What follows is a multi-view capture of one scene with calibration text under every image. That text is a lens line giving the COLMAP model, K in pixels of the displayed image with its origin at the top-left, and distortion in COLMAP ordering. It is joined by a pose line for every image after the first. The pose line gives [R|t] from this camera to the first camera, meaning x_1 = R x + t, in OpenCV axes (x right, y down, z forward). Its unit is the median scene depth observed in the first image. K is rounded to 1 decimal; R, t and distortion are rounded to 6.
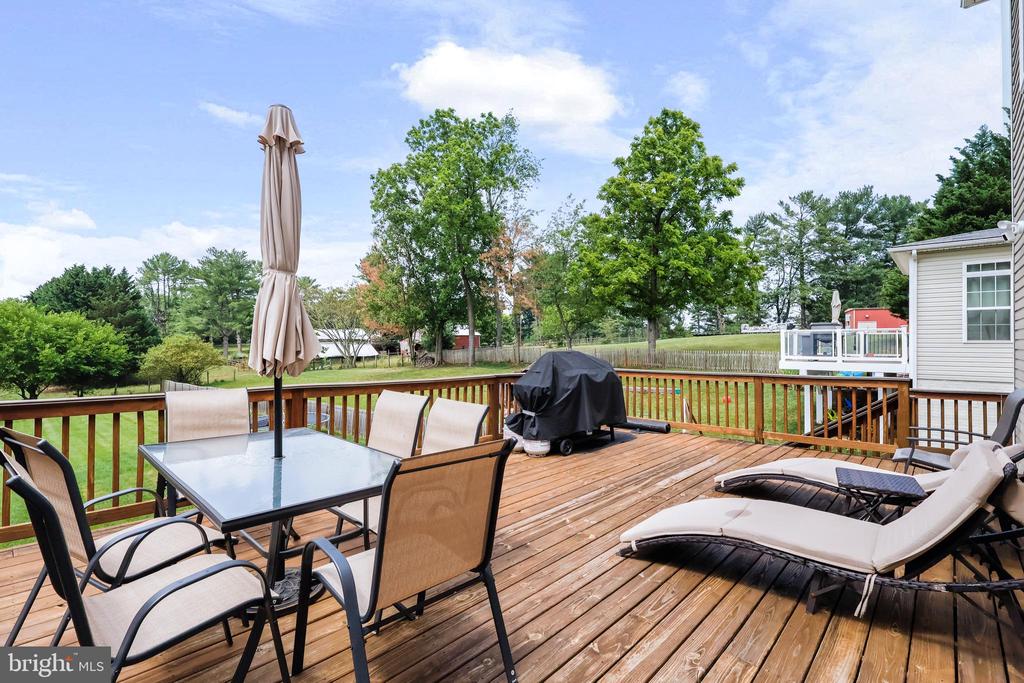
lens RADIAL K [[470.4, 0, 508.9], [0, 470.4, 341.6], [0, 0, 1]] dist [0.001563, 0.000585]
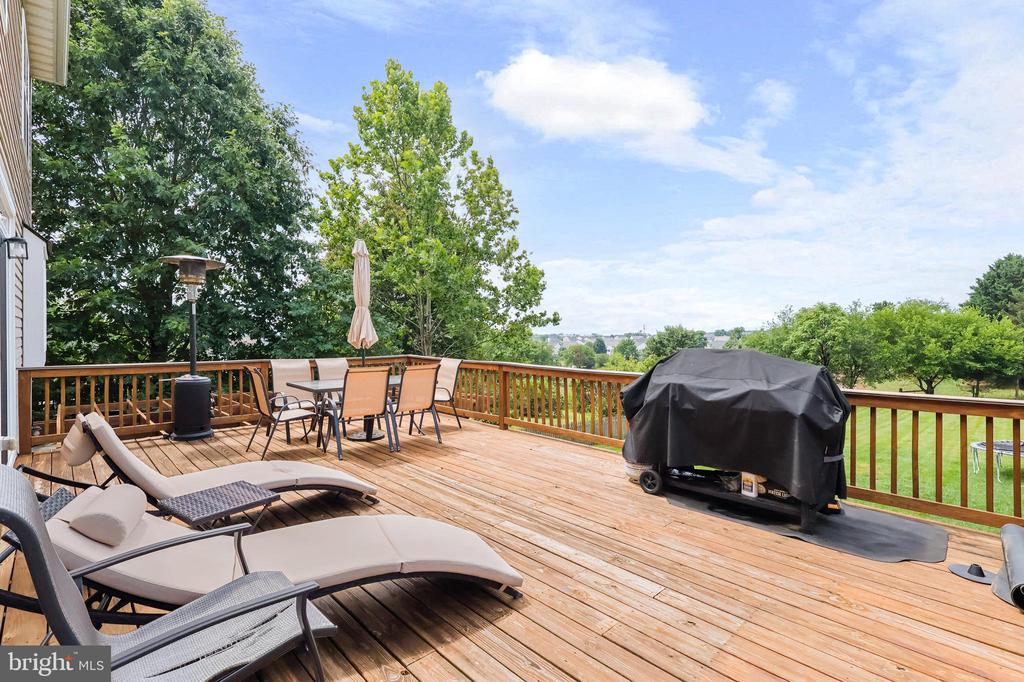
lens RADIAL K [[470.4, 0, 511.4], [0, 470.4, 337.1], [0, 0, 1]] dist [0.001563, 0.000585]
pose [[-0.044638, 0.002716, -0.999000, 0.397218], [-0.003622, 0.999989, 0.002881, 0.001316], [0.998997, 0.003747, -0.044628, 0.386107]]
